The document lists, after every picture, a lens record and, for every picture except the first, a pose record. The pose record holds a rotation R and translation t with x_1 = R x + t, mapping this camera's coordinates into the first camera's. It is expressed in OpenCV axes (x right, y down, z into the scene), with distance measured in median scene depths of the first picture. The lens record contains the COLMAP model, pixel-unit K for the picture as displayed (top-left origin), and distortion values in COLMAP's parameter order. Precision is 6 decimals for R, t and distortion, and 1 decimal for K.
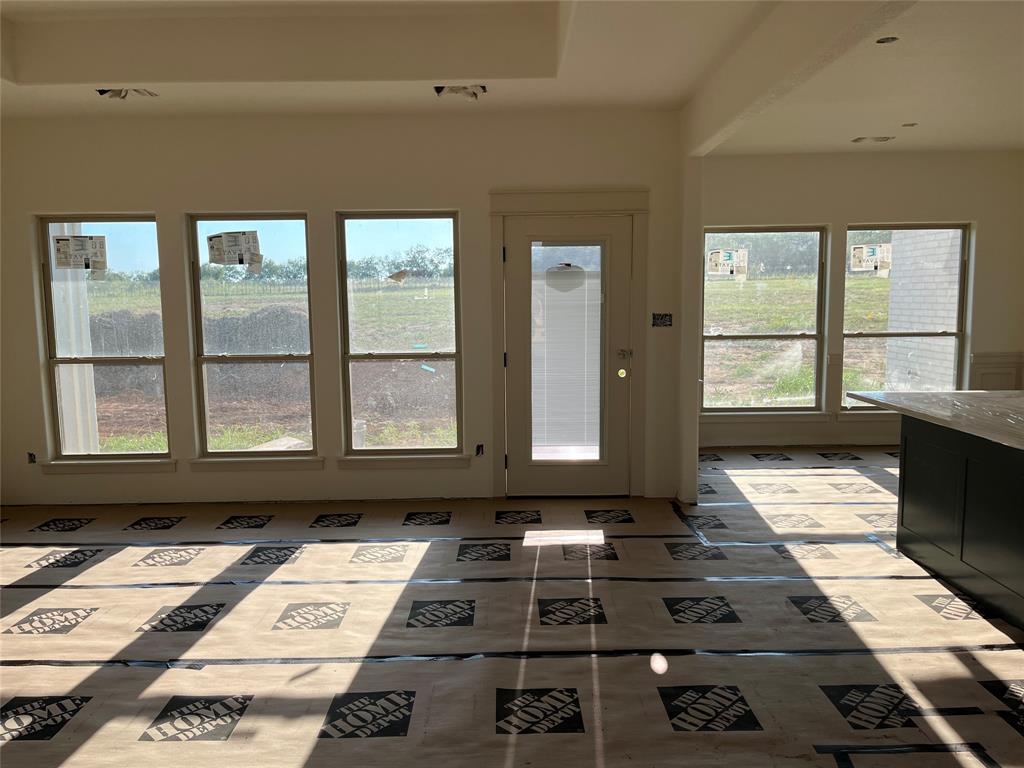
lens RADIAL K [[779.7, 0, 508.9], [0, 779.7, 384.8], [0, 0, 1]] dist [0.028904, -0.026421]
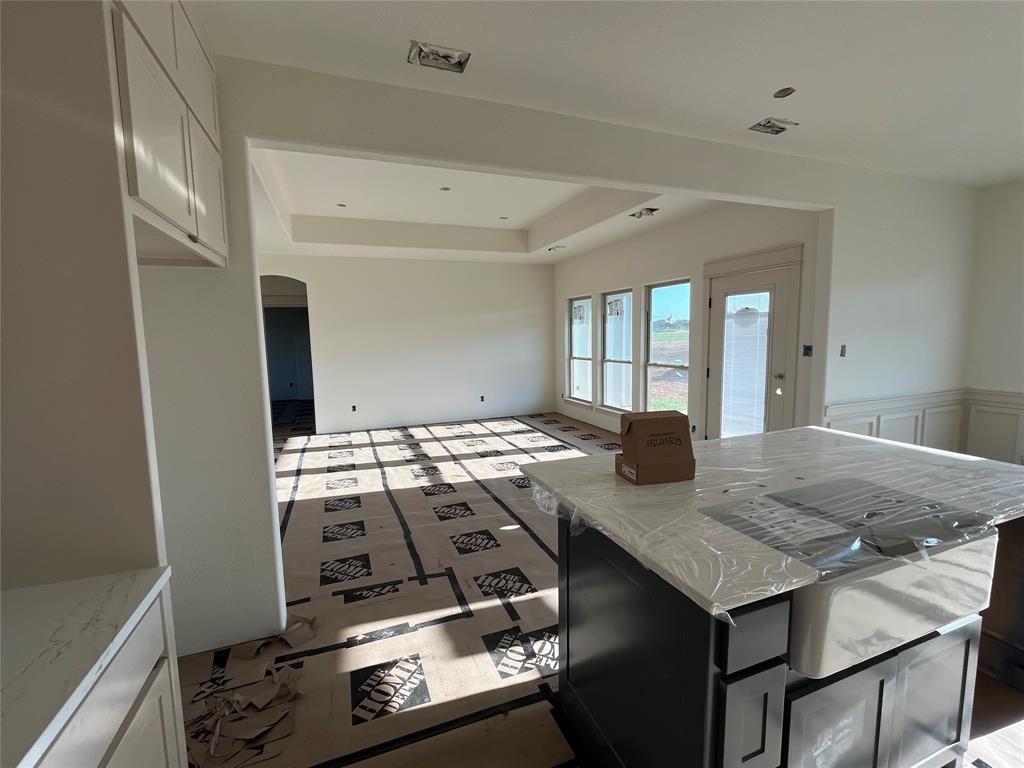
lens RADIAL K [[443.3, 0, 511.2], [0, 443.3, 381.9], [0, 0, 1]] dist [-0.008283, 0.001140]
pose [[0.371009, 0.104871, -0.922689, 0.795599], [-0.095440, 0.992647, 0.074446, -0.051620], [0.923712, 0.060441, 0.378290, 0.394529]]
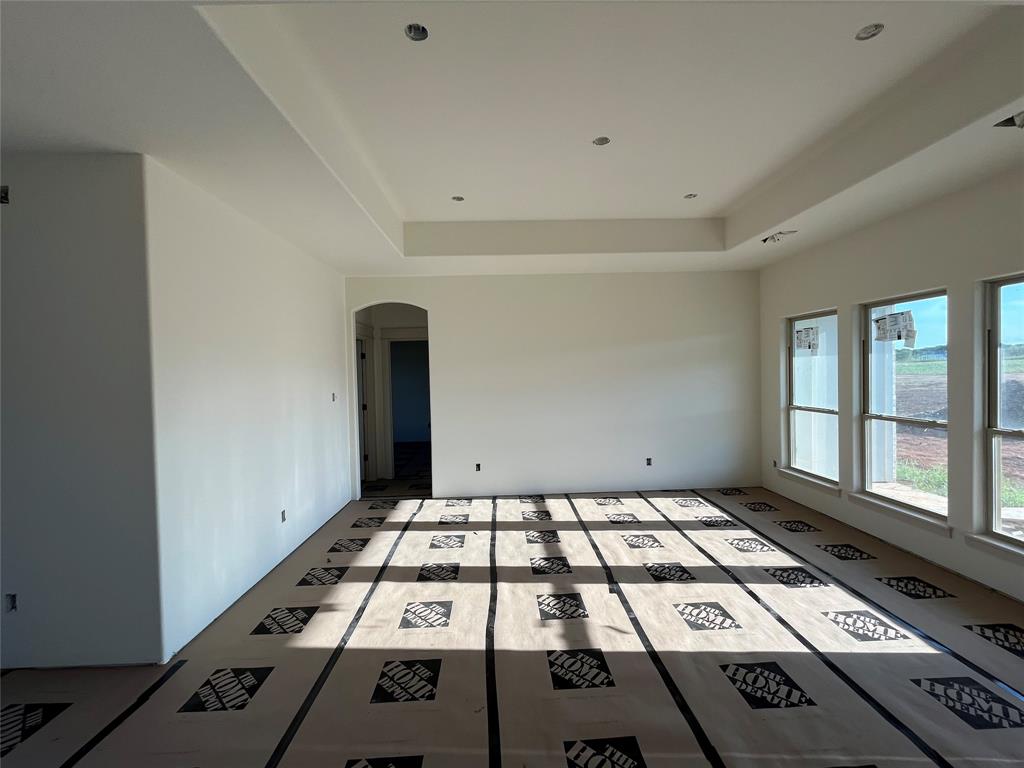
lens RADIAL K [[443.3, 0, 509.4], [0, 443.3, 382.1], [0, 0, 1]] dist [-0.008283, 0.001140]
pose [[0.035021, 0.037140, -0.998696, 0.376198], [-0.095386, 0.994871, 0.033653, -0.071488], [0.994824, 0.094083, 0.038384, 0.493951]]
